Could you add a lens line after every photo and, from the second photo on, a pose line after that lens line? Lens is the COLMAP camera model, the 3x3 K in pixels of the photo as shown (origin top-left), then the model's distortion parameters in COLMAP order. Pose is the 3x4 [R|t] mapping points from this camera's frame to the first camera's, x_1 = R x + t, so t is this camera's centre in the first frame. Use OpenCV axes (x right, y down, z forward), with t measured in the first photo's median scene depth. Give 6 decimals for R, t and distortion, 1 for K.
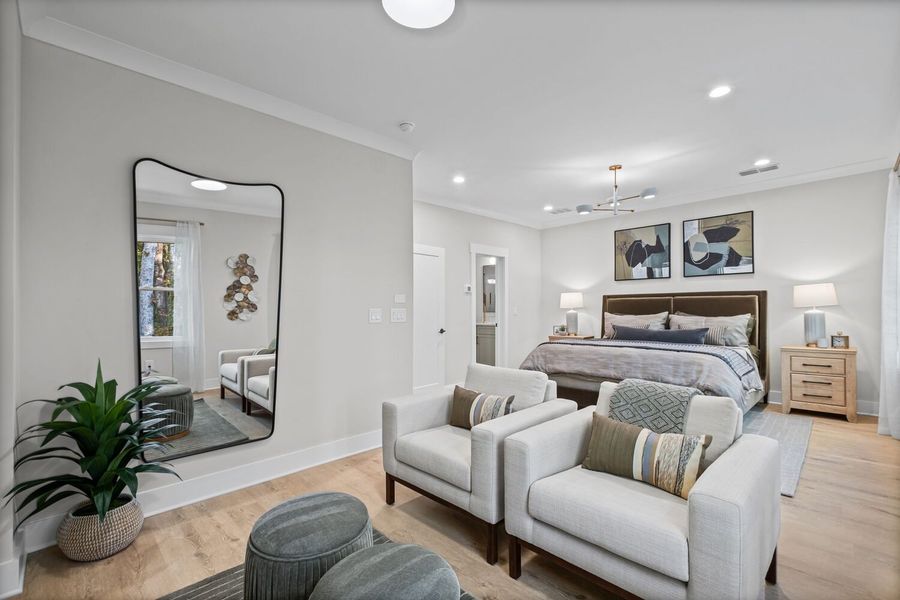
lens RADIAL K [[397.4, 0, 450.3], [0, 397.4, 305.5], [0, 0, 1]] dist [0.005540, -0.005077]
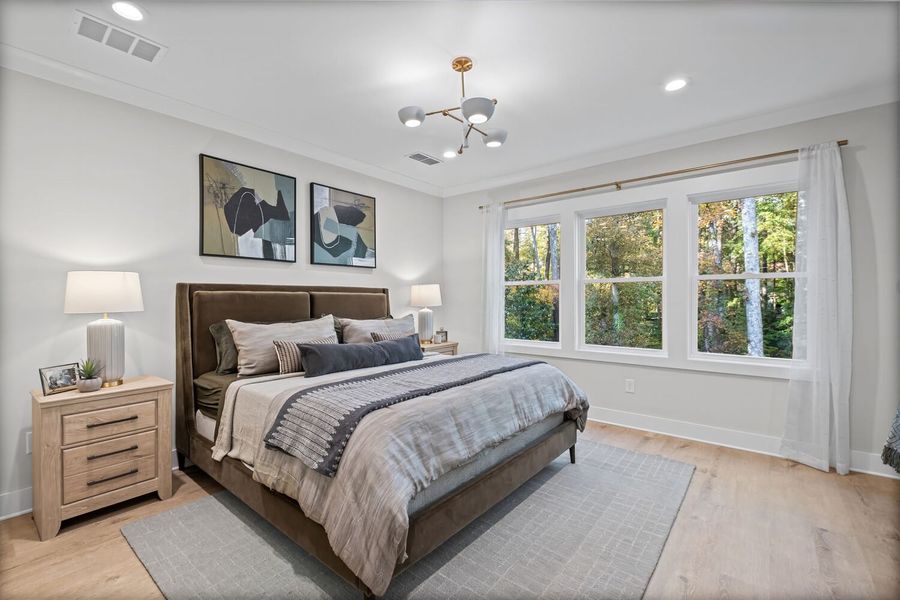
lens RADIAL K [[397.4, 0, 450.4], [0, 397.4, 299.8], [0, 0, 1]] dist [0.005540, -0.005077]
pose [[-0.115494, -0.002523, 0.993305, -0.126371], [-0.014402, 0.999896, 0.000865, -0.012789], [-0.993204, -0.014206, -0.115518, 0.838086]]
